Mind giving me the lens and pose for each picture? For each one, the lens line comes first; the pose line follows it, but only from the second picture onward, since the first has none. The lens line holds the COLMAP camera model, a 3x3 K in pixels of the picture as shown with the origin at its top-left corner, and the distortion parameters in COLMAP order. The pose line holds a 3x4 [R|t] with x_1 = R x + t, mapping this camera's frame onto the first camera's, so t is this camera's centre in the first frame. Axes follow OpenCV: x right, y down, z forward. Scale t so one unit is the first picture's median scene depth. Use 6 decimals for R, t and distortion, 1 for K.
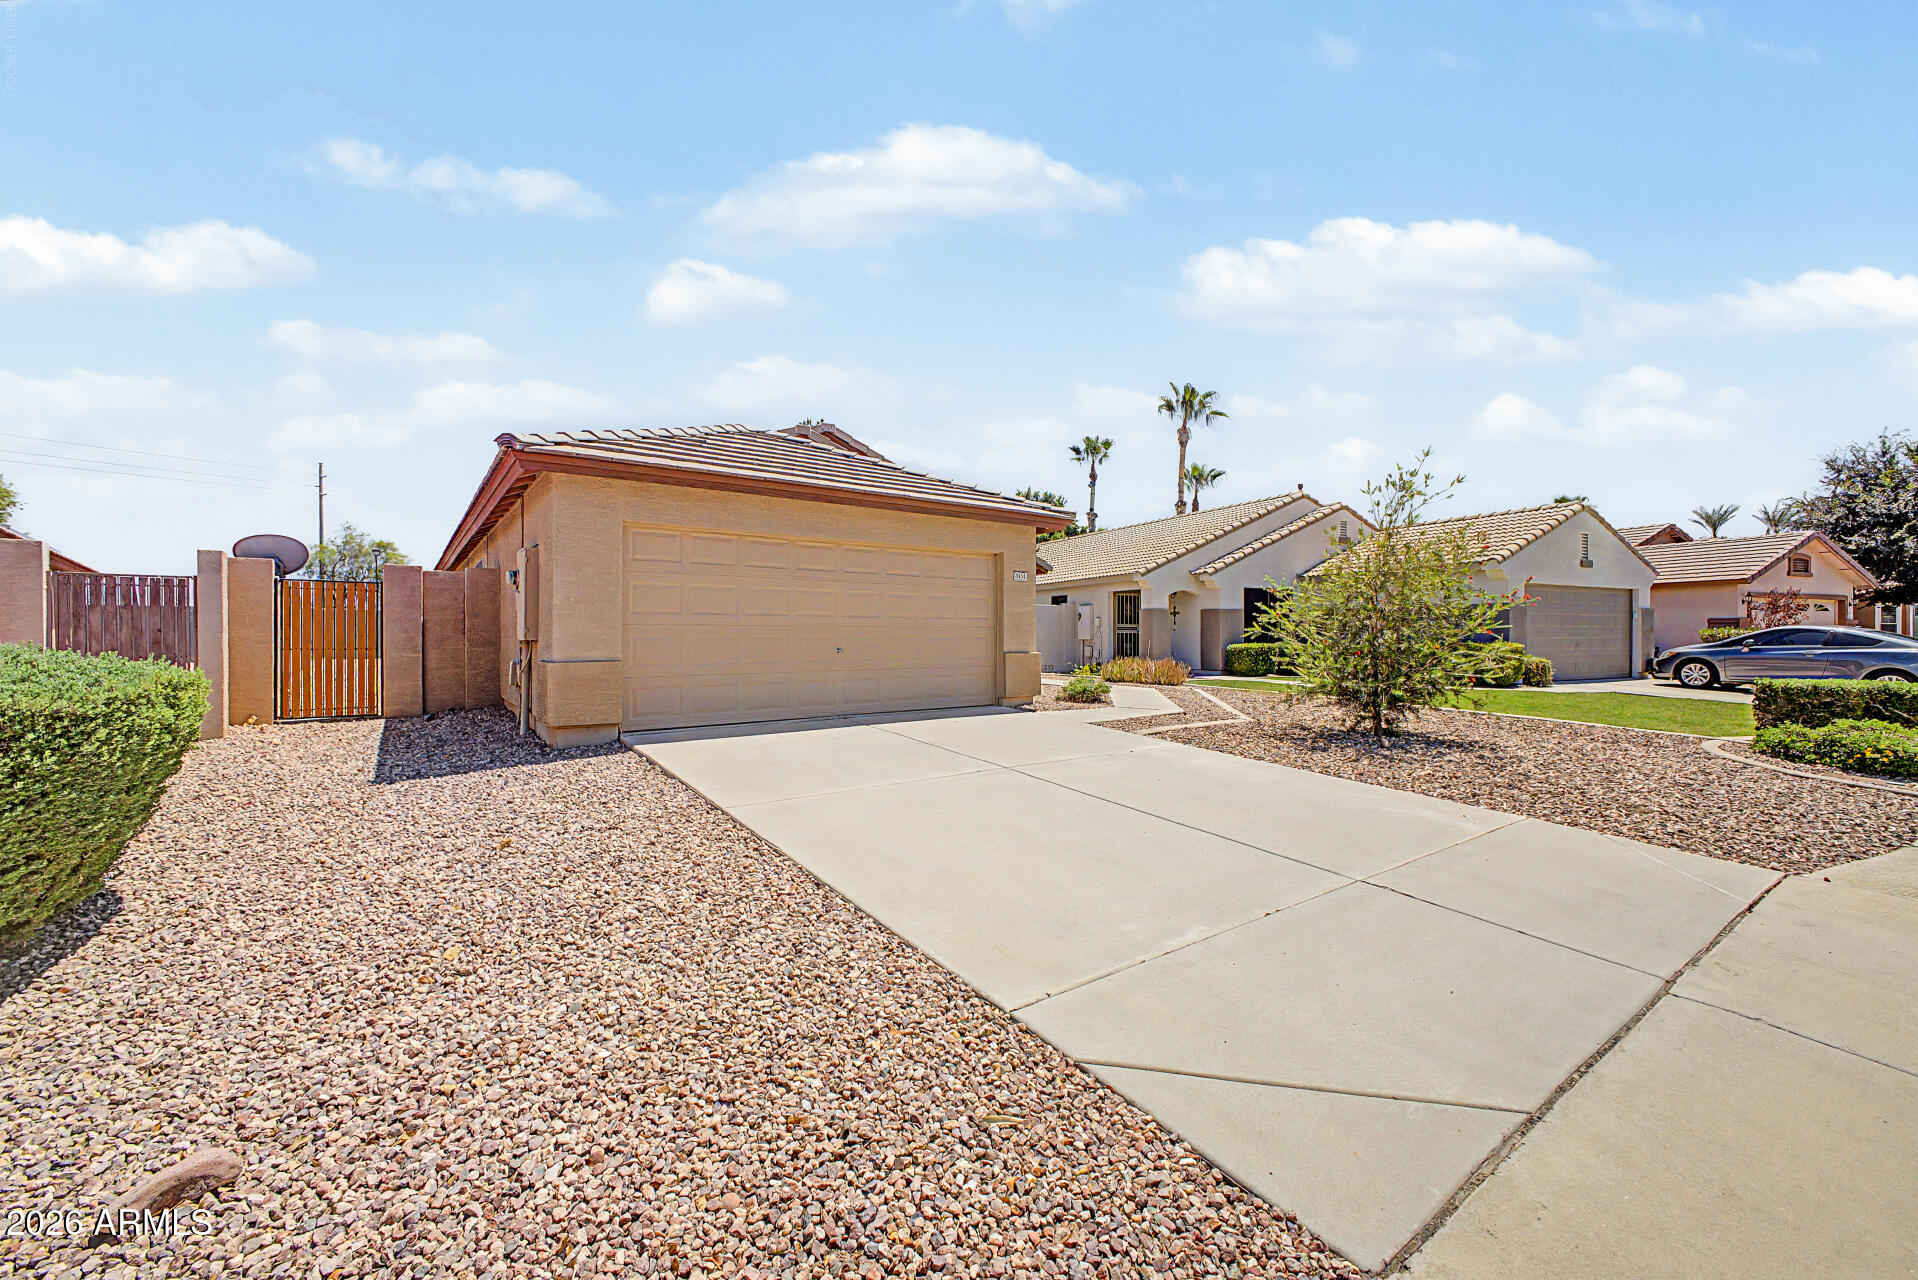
lens RADIAL K [[775.3, 0, 949.4], [0, 775.3, 636.5], [0, 0, 1]] dist [0.008106, -0.000201]
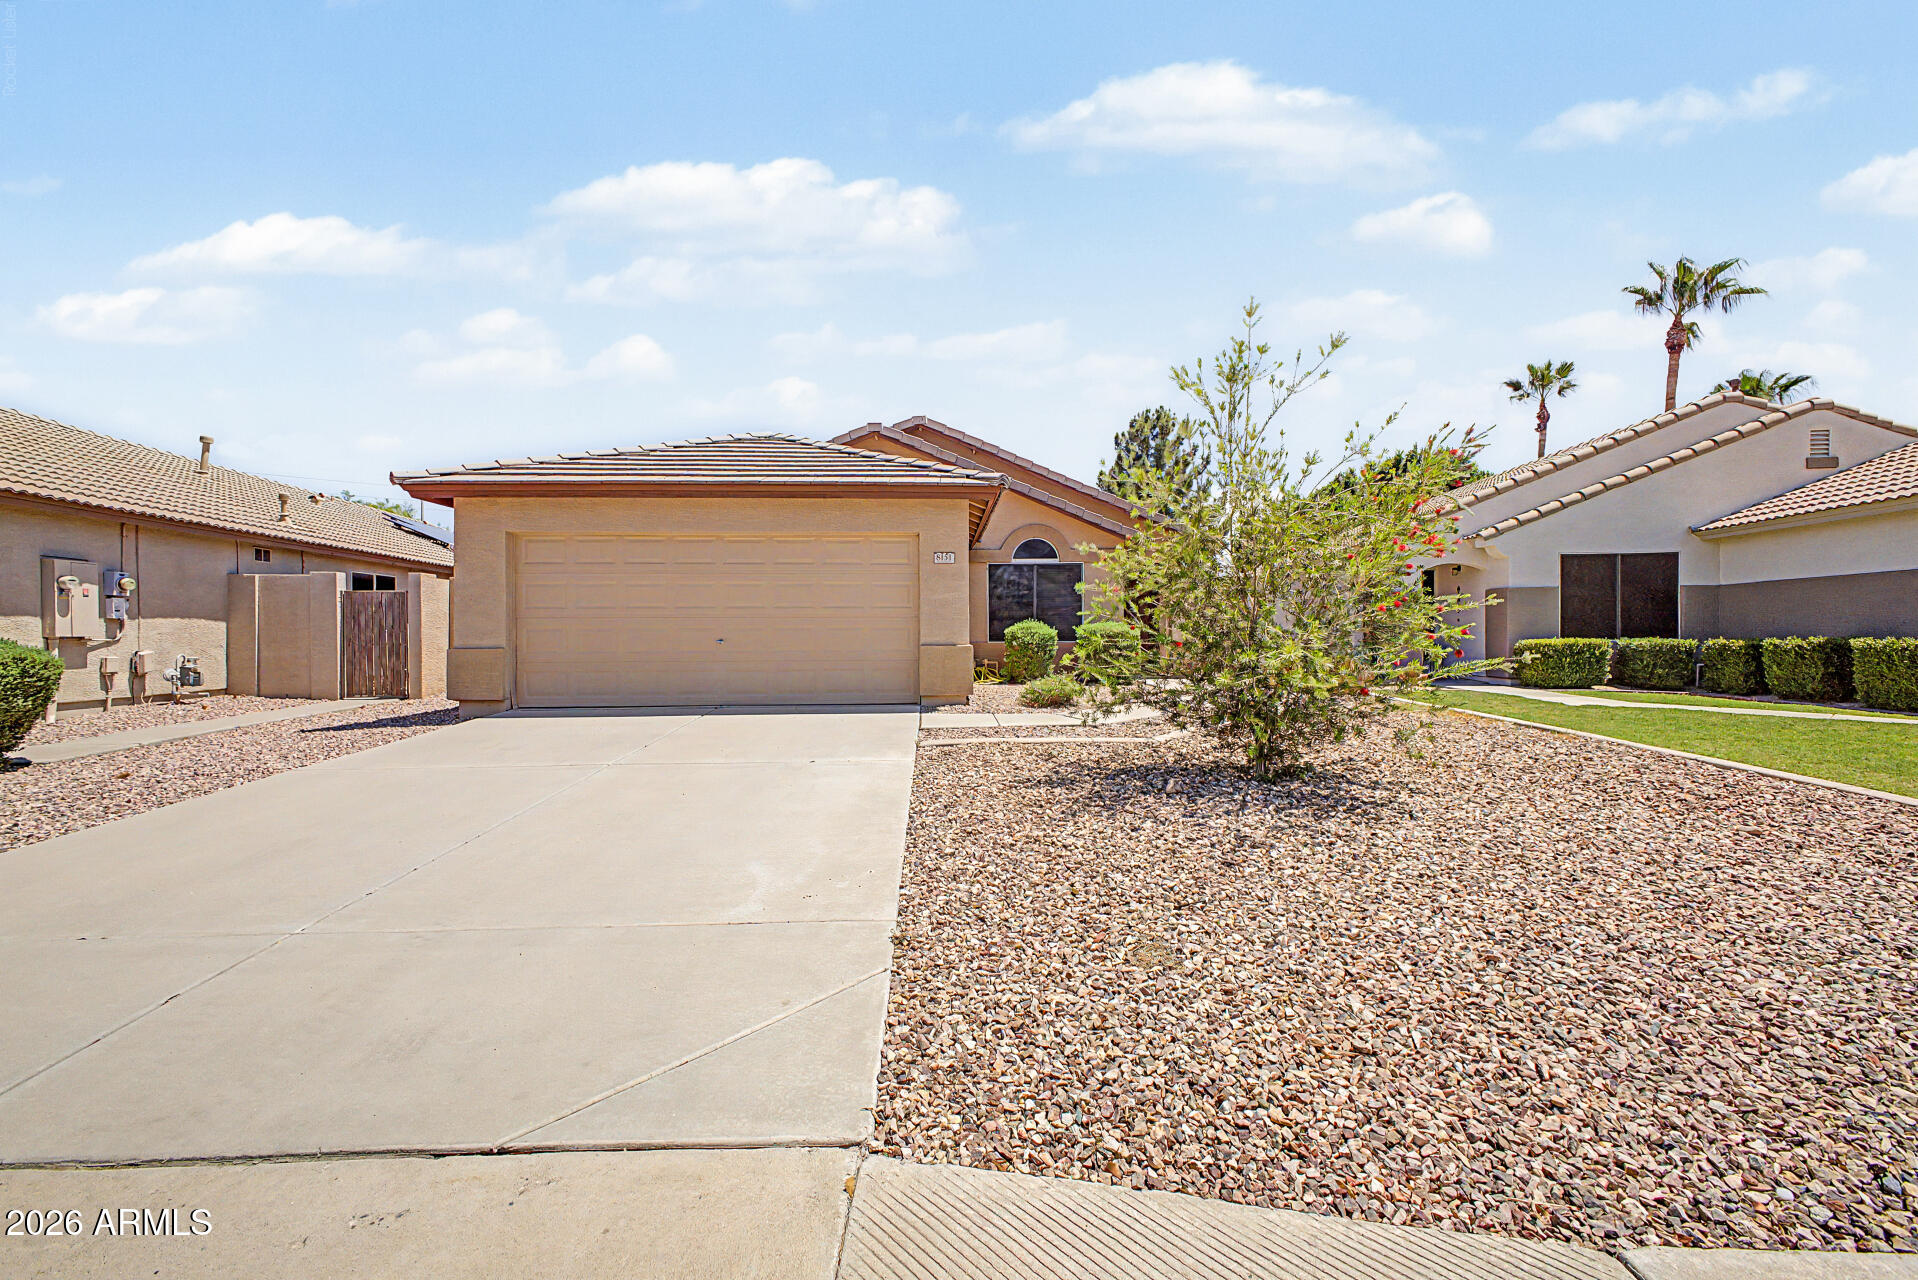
lens RADIAL K [[775.3, 0, 949.4], [0, 775.3, 636.5], [0, 0, 1]] dist [0.008106, -0.000201]
pose [[0.831840, -0.004145, -0.555000, 0.272298], [0.004884, 0.999988, -0.000148, 0.005580], [0.554994, -0.002587, 0.831851, 0.127111]]
